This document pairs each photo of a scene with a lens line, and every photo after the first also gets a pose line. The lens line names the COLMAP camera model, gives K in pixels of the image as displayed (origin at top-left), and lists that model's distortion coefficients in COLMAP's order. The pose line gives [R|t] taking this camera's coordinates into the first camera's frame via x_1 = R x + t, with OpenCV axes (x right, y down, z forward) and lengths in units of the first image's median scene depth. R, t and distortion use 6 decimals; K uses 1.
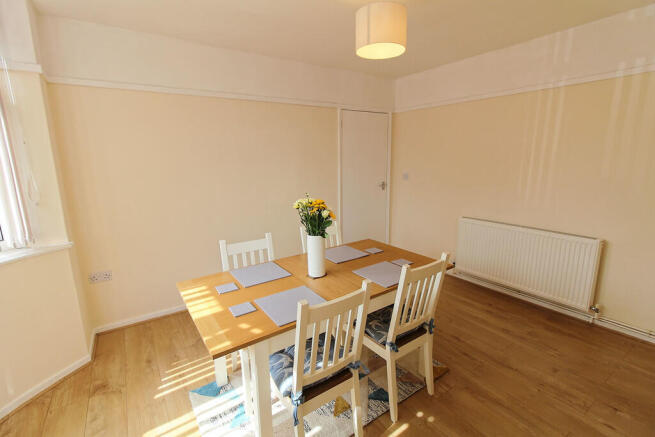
lens RADIAL K [[302.6, 0, 325.7], [0, 302.6, 216.5], [0, 0, 1]] dist [0.001206, 0.000502]
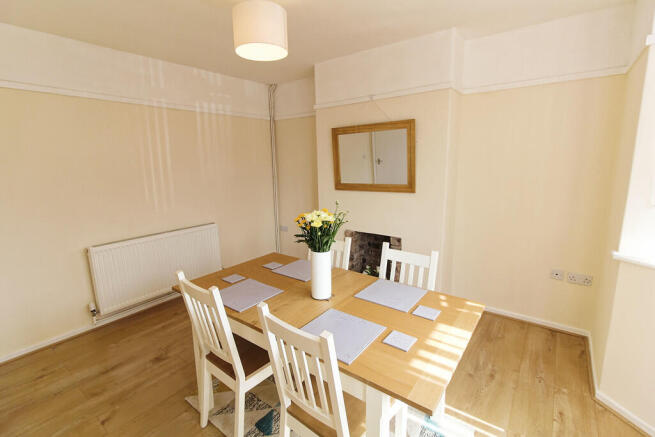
lens RADIAL K [[302.6, 0, 328.6], [0, 302.6, 219.4], [0, 0, 1]] dist [0.001206, 0.000502]
pose [[-0.326467, -0.158974, 0.931744, -0.746354], [0.209444, 0.949083, 0.235318, -0.199585], [-0.921712, 0.271972, -0.276548, 1.065009]]
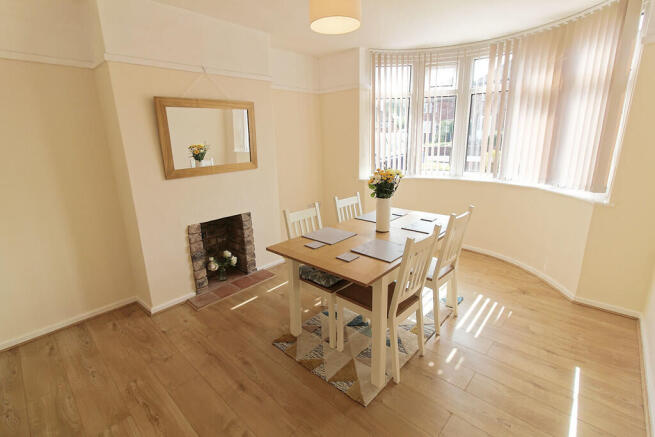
lens RADIAL K [[302.6, 0, 326.5], [0, 302.6, 212.3], [0, 0, 1]] dist [0.001206, 0.000502]
pose [[-0.970229, 0.101029, -0.220112, 0.418128], [-0.004318, 0.901479, 0.432802, -0.374935], [0.242152, 0.420867, -0.874204, 1.820492]]
